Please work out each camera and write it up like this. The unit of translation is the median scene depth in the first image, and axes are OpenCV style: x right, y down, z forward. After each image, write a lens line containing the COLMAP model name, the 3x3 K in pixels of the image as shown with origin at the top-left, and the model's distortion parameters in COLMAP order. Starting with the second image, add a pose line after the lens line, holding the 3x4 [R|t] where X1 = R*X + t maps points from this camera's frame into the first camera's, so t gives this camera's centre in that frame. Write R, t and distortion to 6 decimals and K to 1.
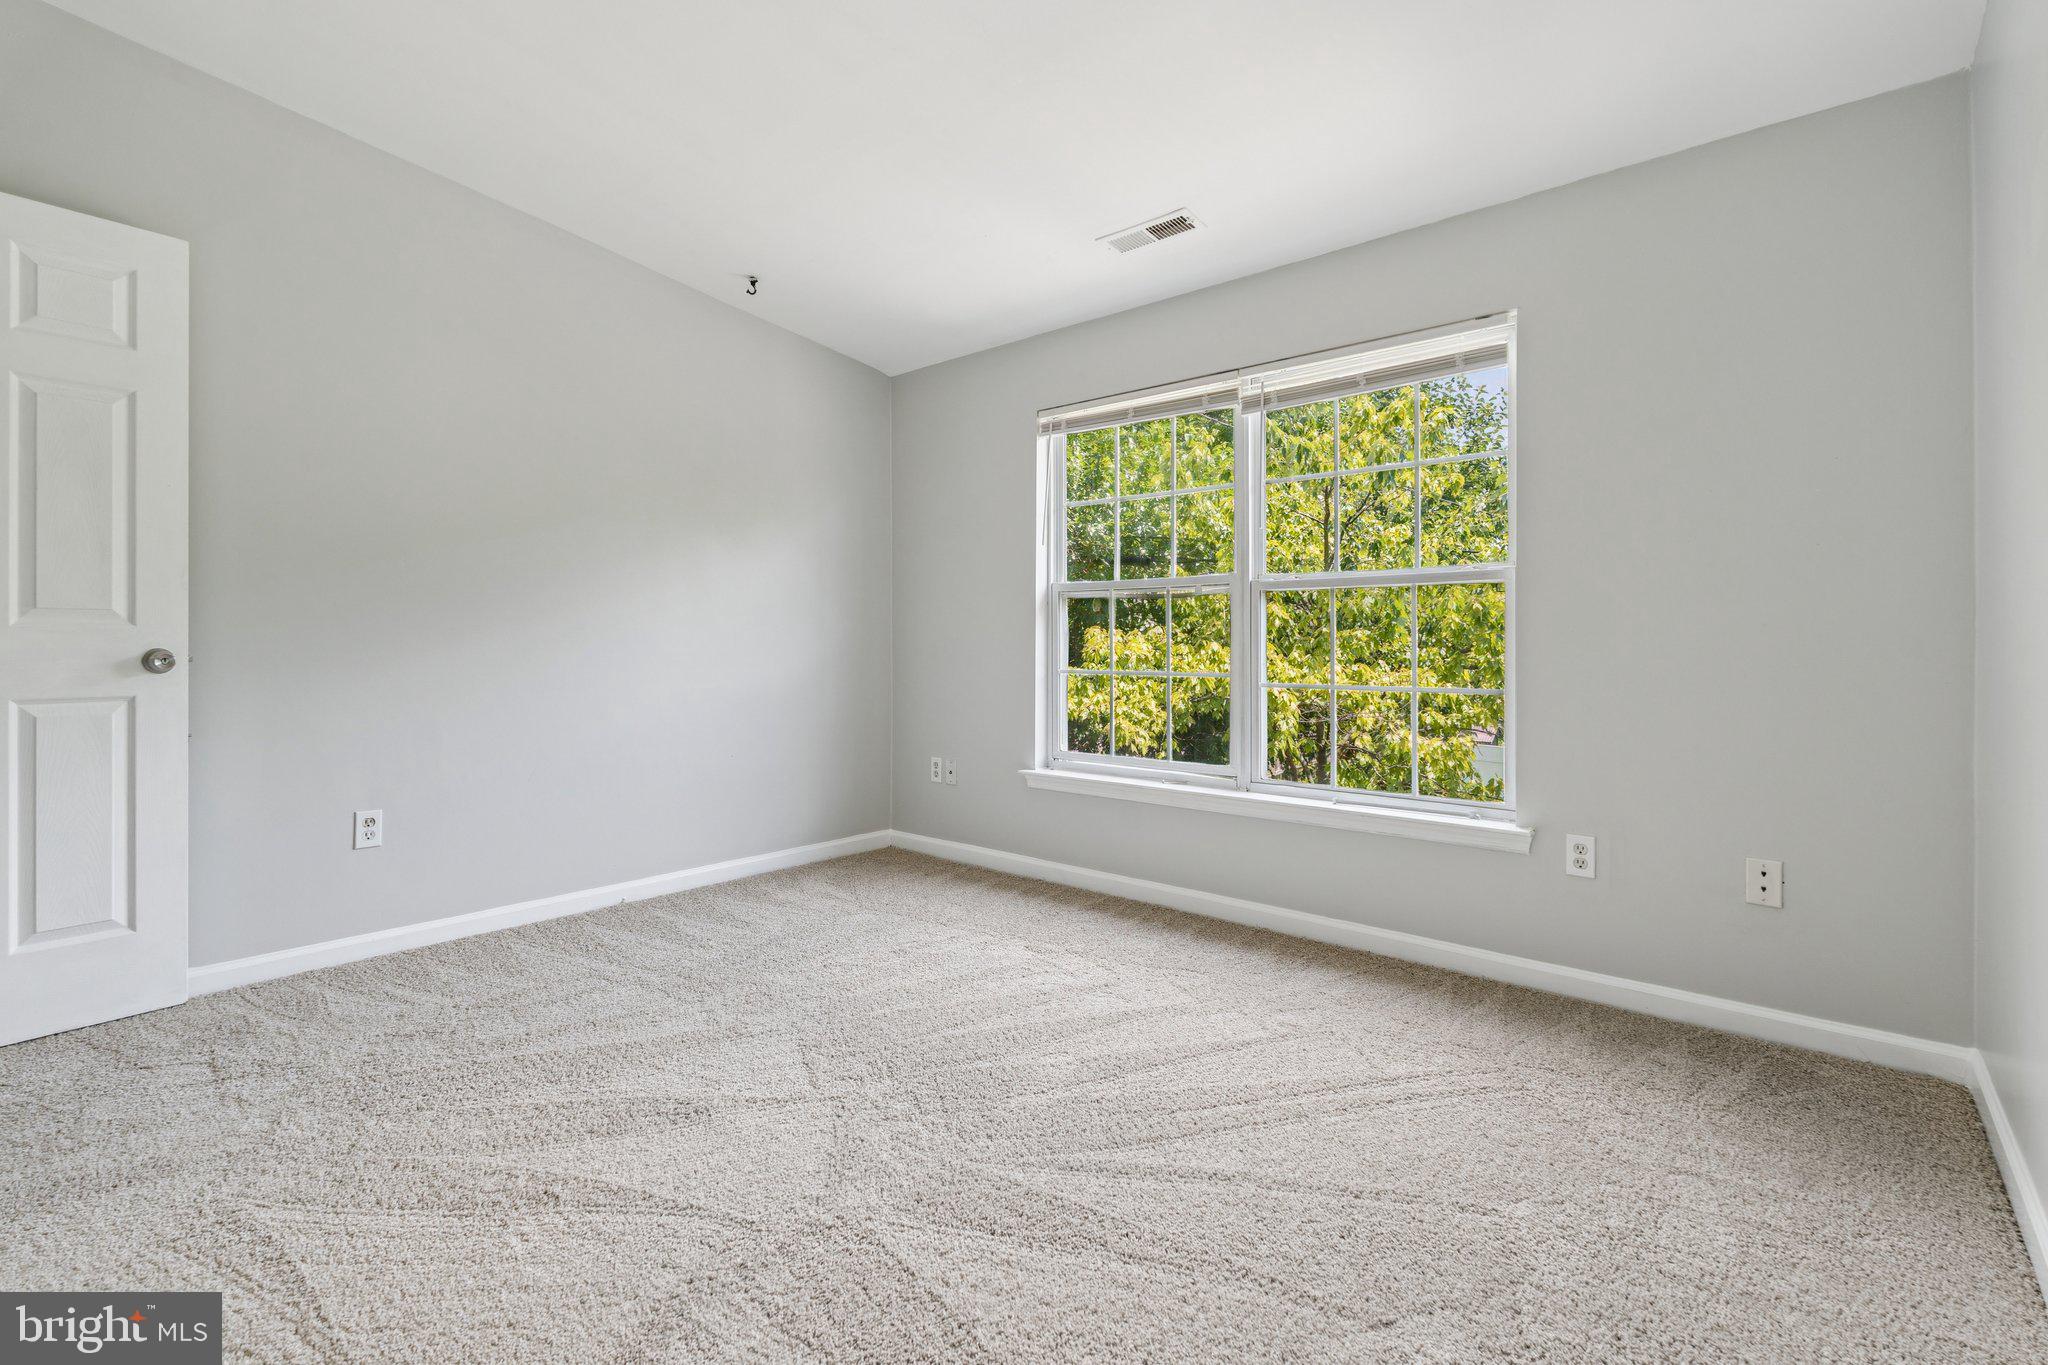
lens RADIAL K [[906.9, 0, 1004.1], [0, 906.9, 672.7], [0, 0, 1]] dist [-0.006989, 0.000196]
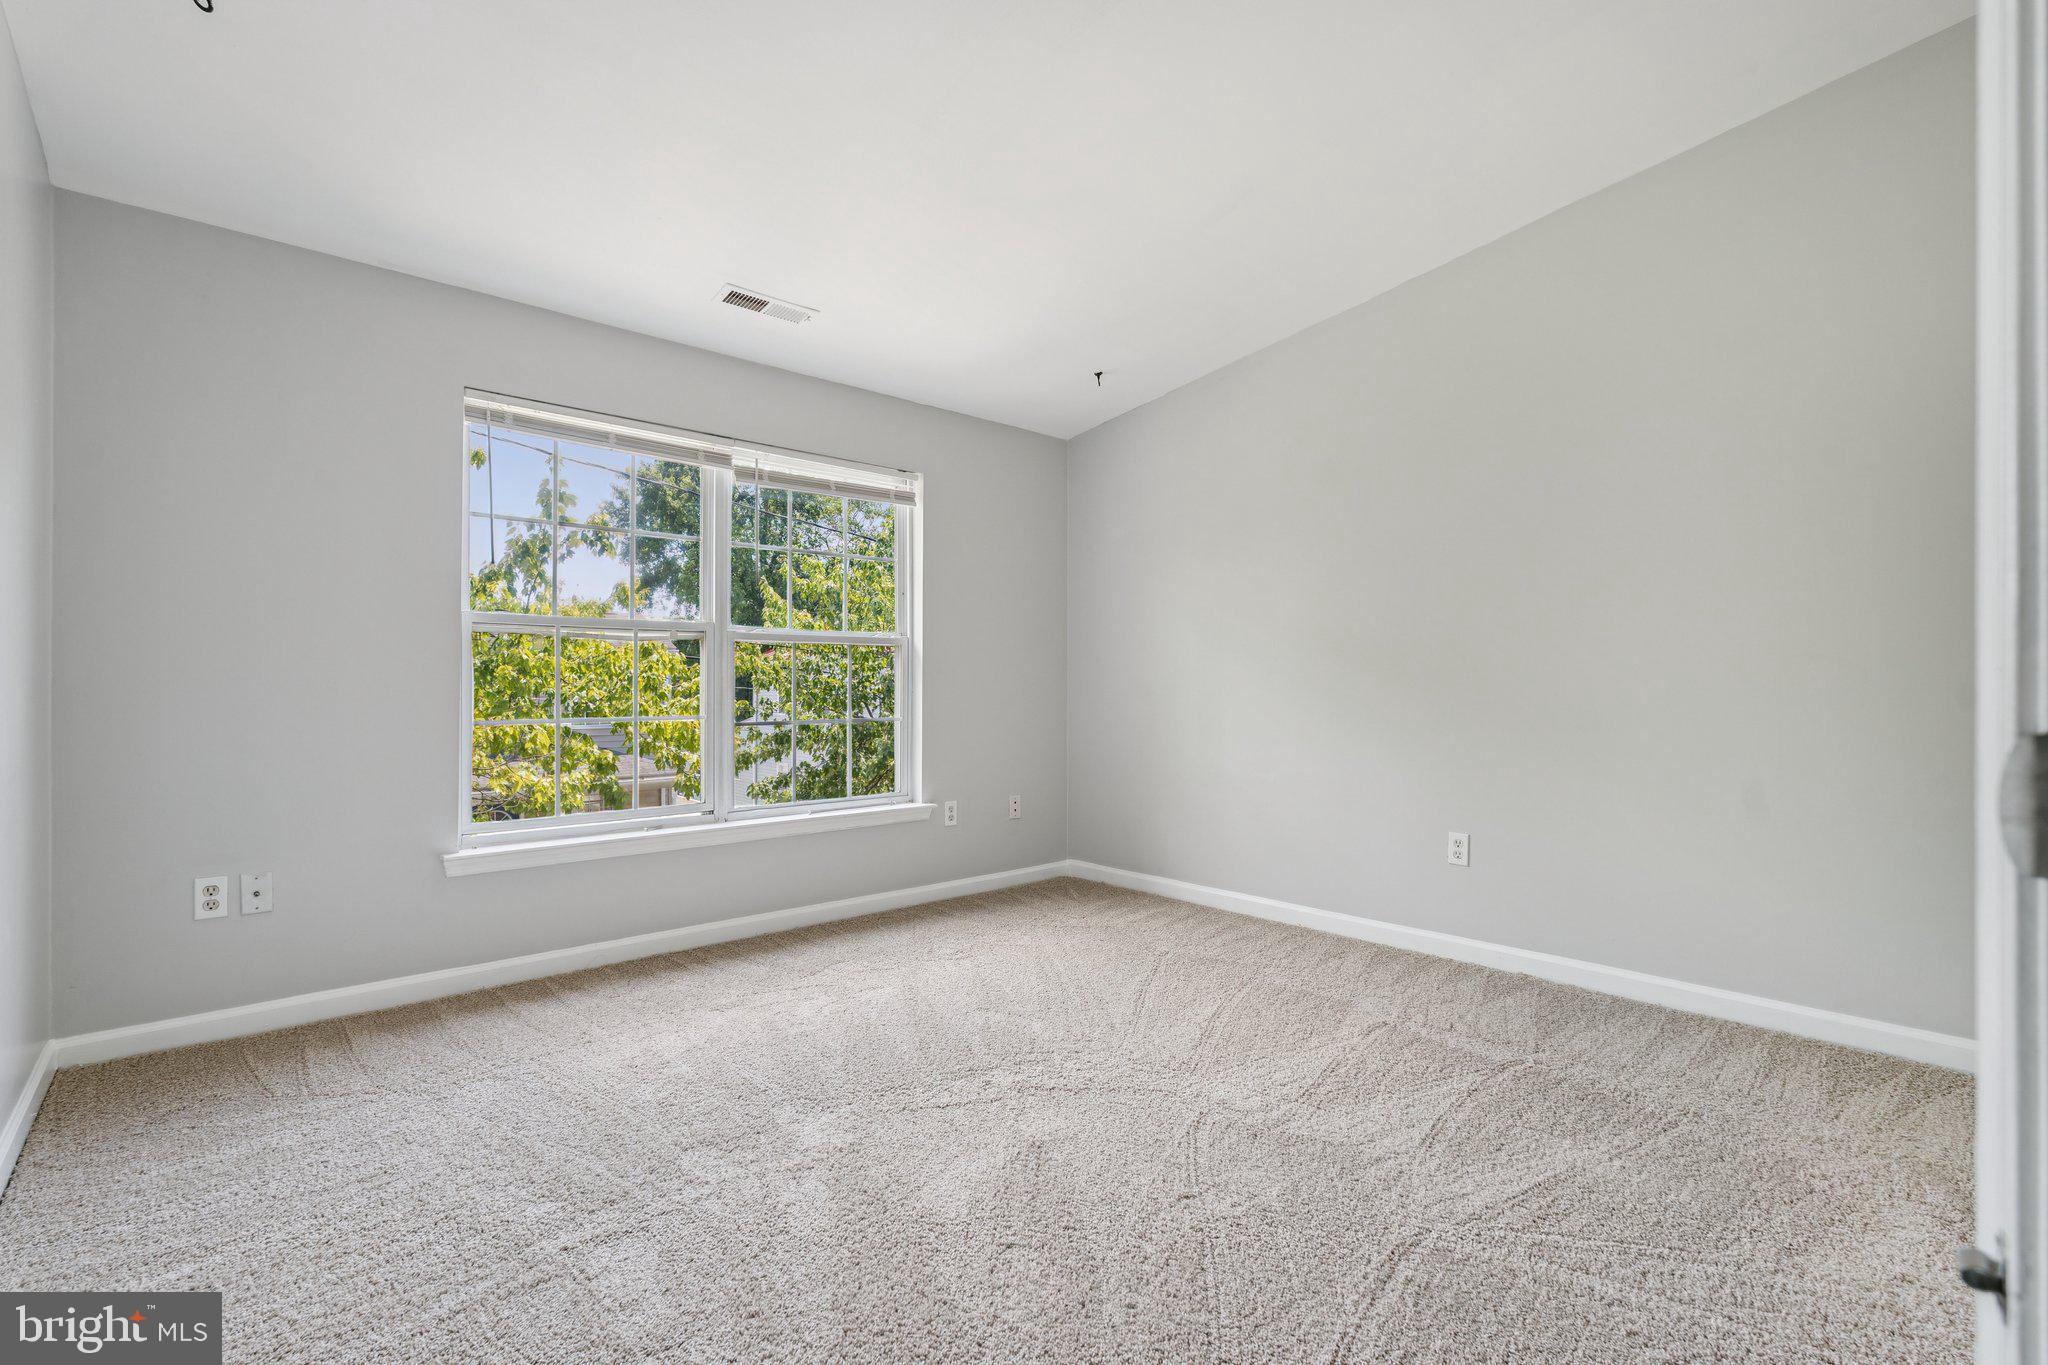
lens RADIAL K [[906.9, 0, 1004.1], [0, 906.9, 672.7], [0, 0, 1]] dist [-0.006989, 0.000196]
pose [[0.133299, -0.003849, 0.991068, -0.837325], [0.016491, 0.999863, 0.001665, -0.048232], [-0.990939, 0.016122, 0.133344, 0.558294]]
